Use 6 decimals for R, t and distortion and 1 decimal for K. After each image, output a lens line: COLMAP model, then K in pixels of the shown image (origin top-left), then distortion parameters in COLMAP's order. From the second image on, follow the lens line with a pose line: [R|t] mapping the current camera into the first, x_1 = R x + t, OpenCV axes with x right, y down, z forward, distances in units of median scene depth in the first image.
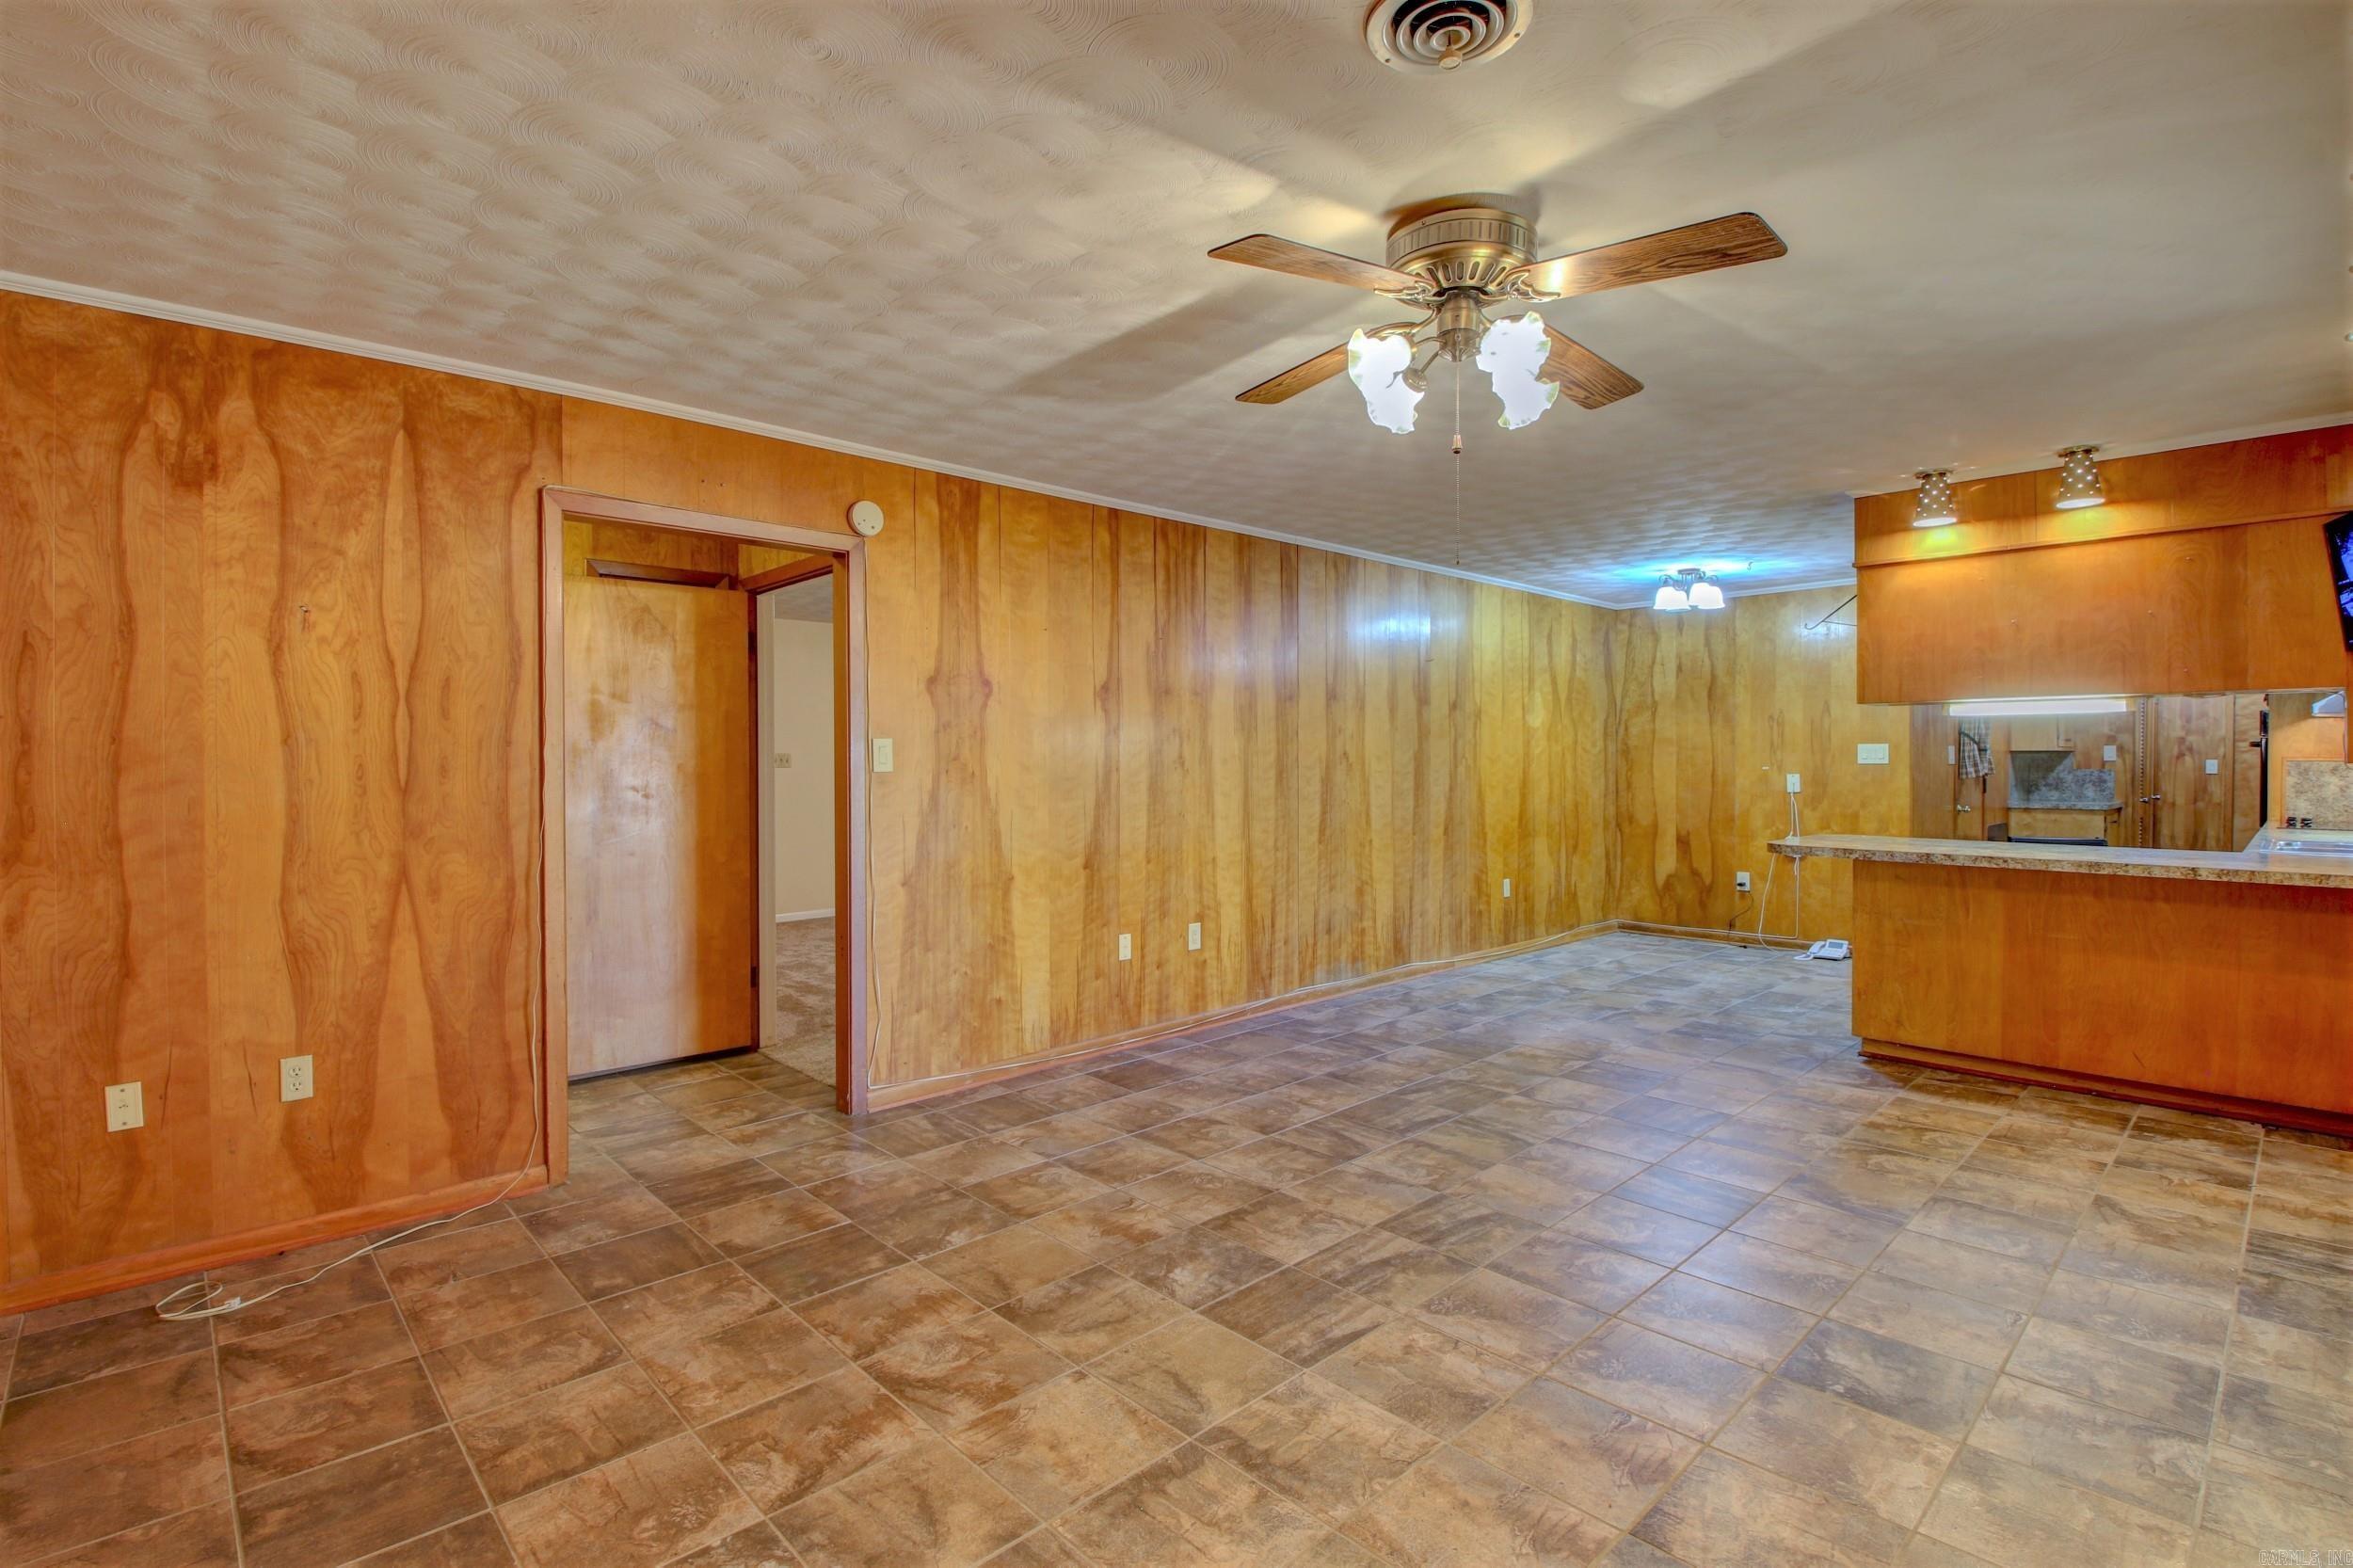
lens RADIAL K [[1083.2, 0, 1188.6], [0, 1083.2, 765.9], [0, 0, 1]] dist [0.039598, -0.041339]
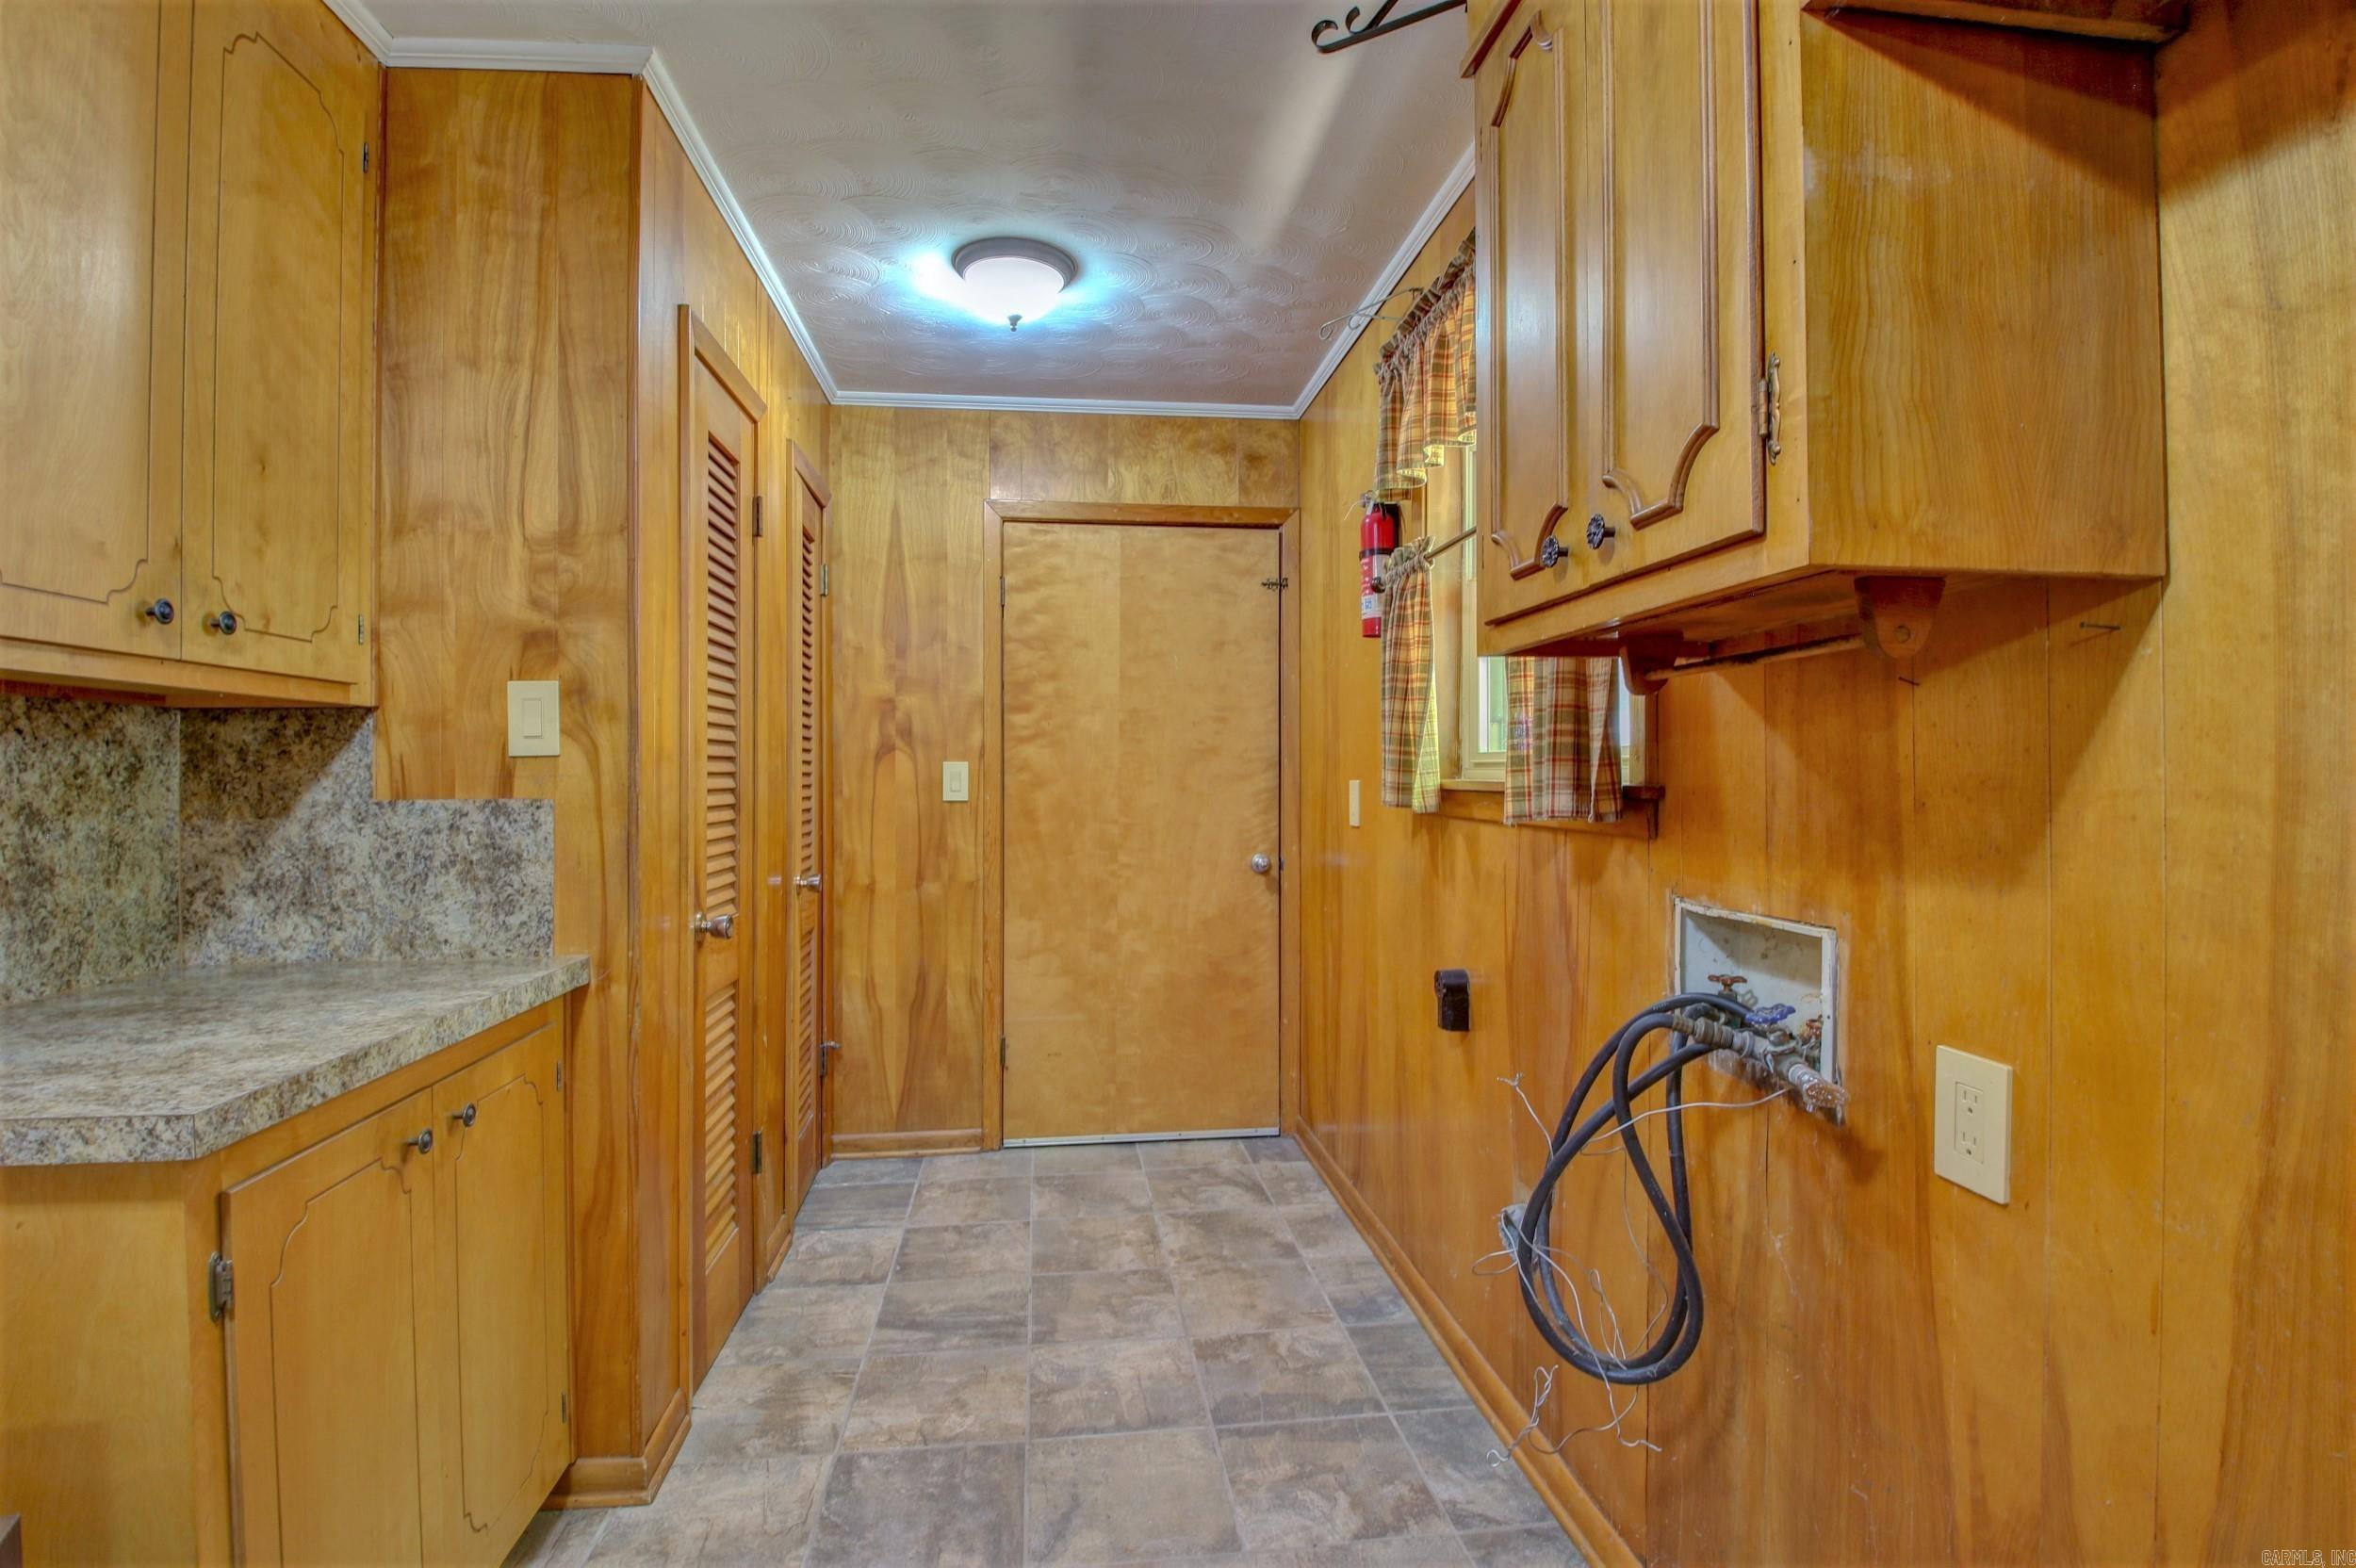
lens RADIAL K [[1114.6, 0, 1169.4], [0, 1114.6, 767.3], [0, 0, 1]] dist [0.010193, -0.023370]
pose [[0.606285, -0.000294, 0.795248, 1.425200], [0.014008, 0.999849, -0.010310, 0.002145], [-0.795124, 0.017391, 0.606197, 1.483917]]
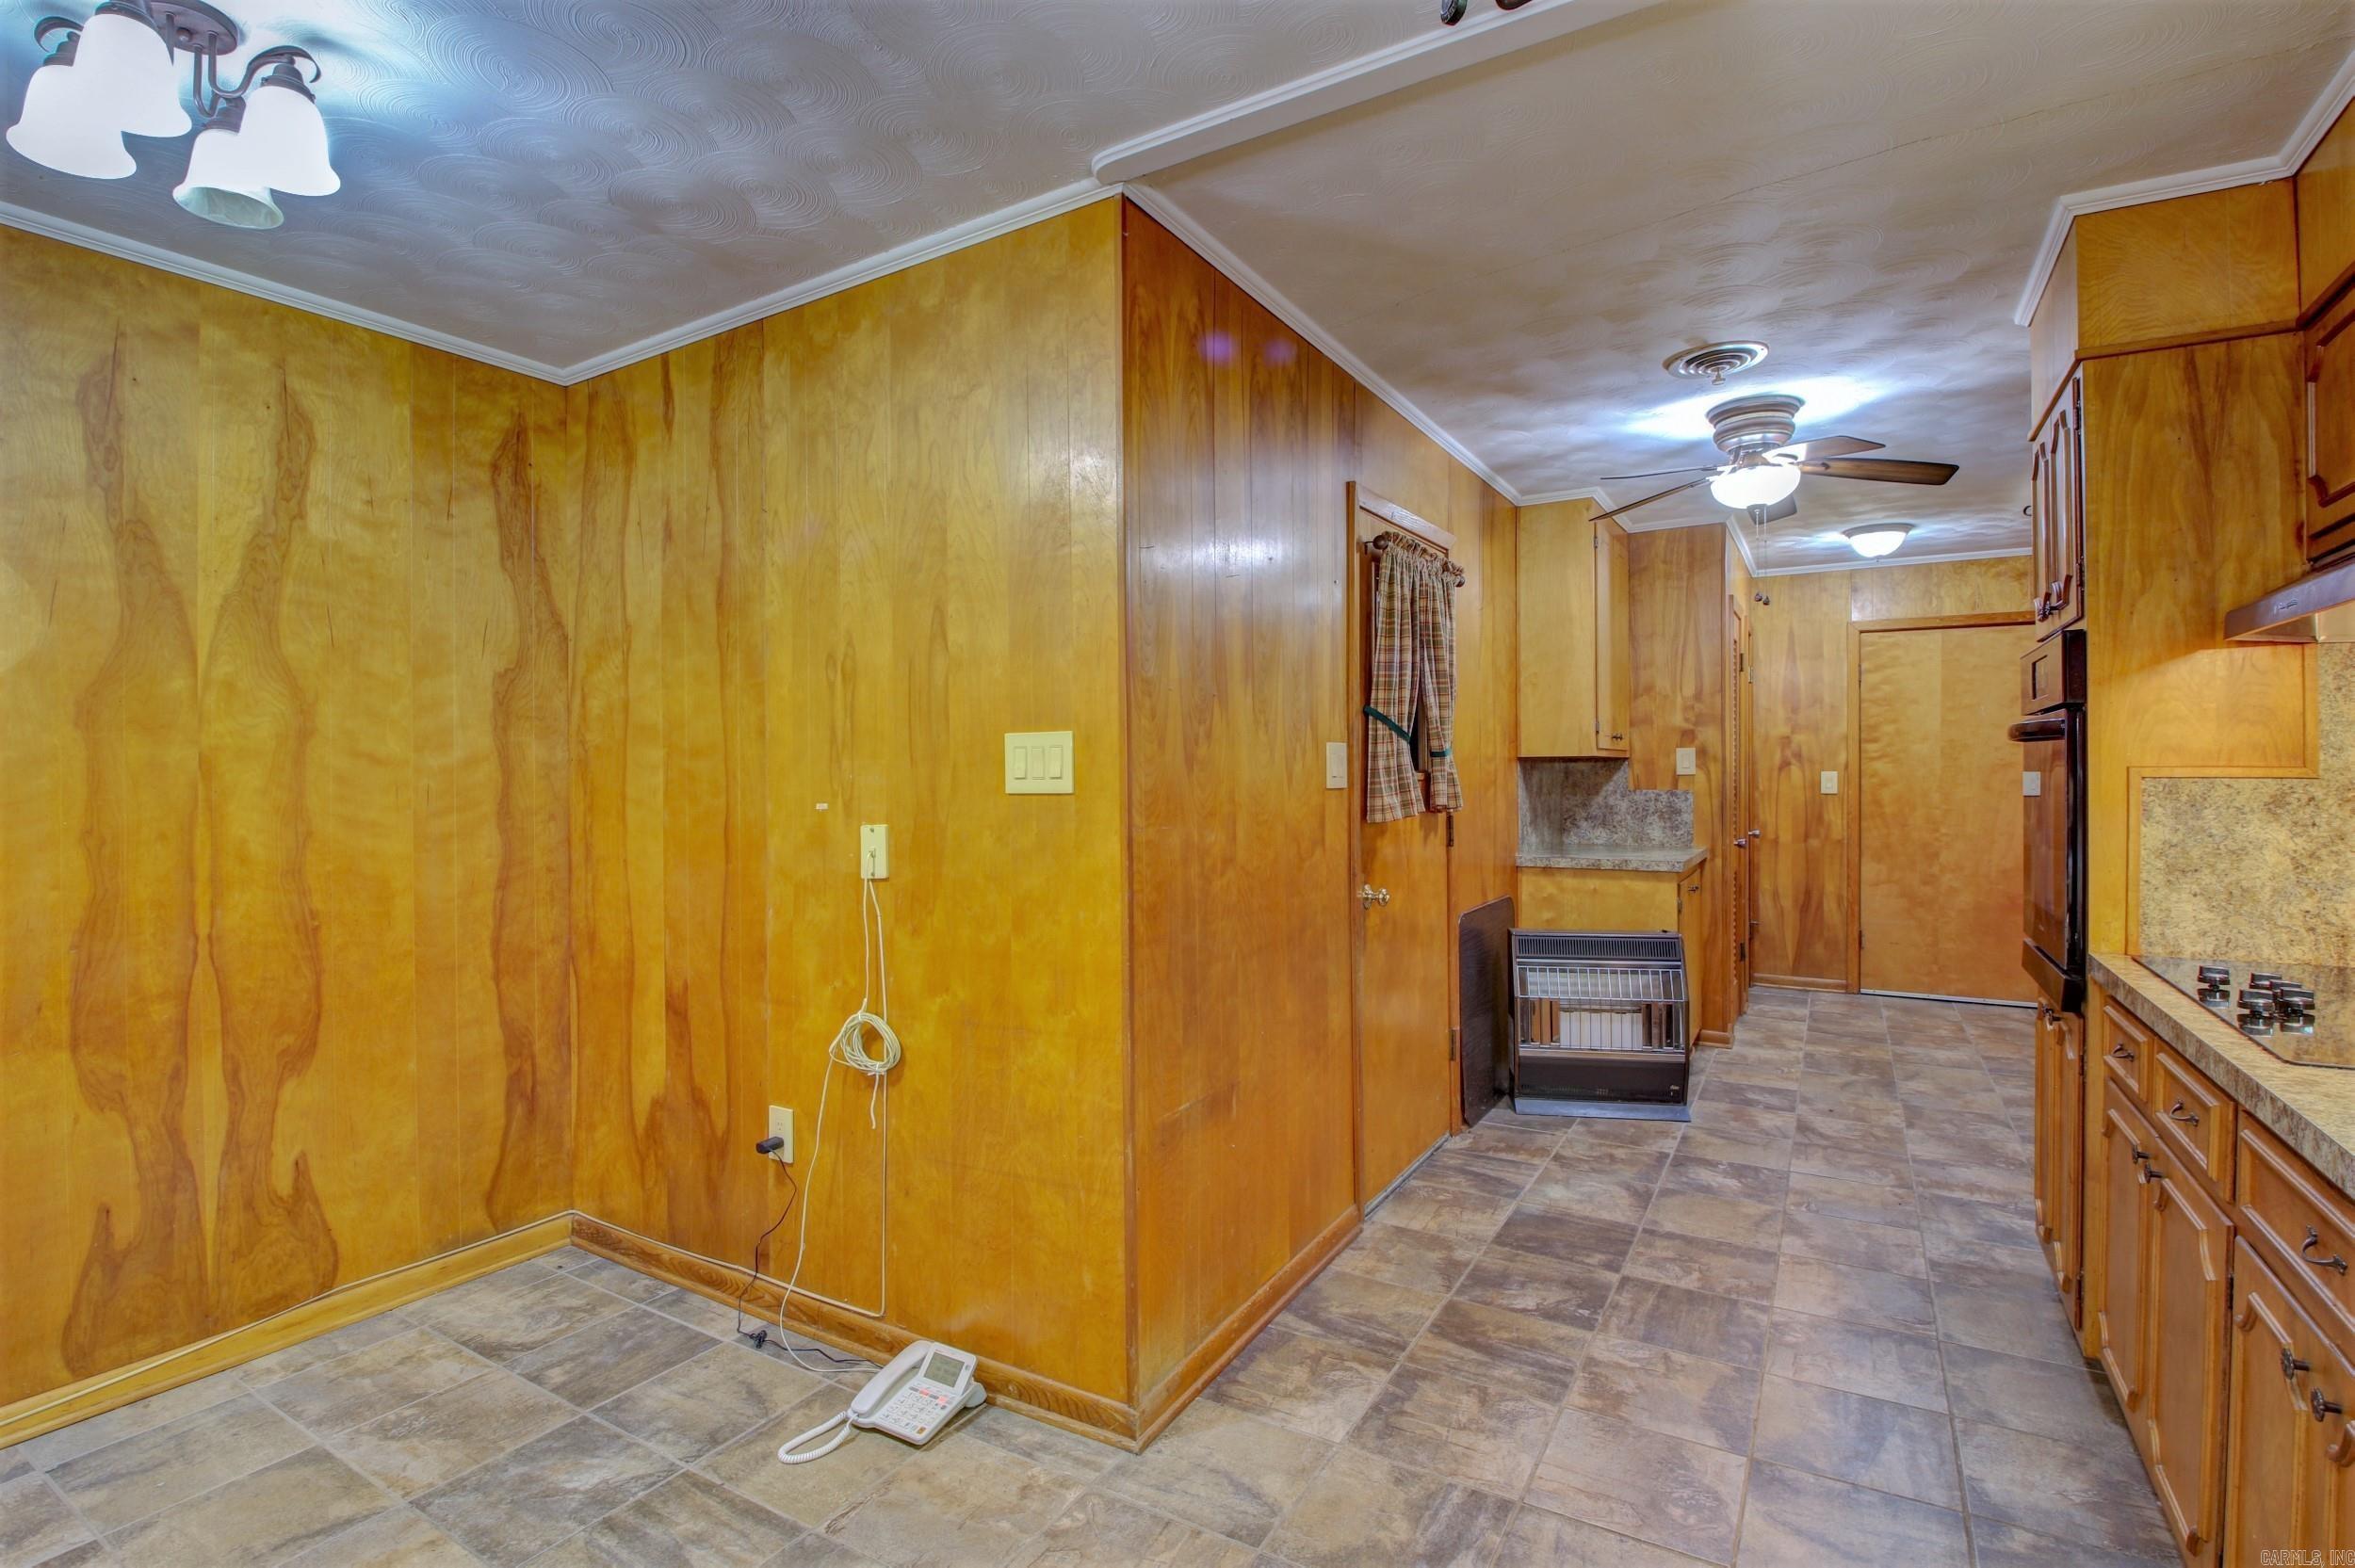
lens RADIAL K [[1102.3, 0, 1169.5], [0, 1102.3, 764.6], [0, 0, 1]] dist [0.002483, -0.020987]
pose [[0.966948, -0.004114, 0.254942, 0.844622], [0.007512, 0.999895, -0.012356, -0.009180], [-0.254864, 0.013863, 0.966877, 0.989729]]
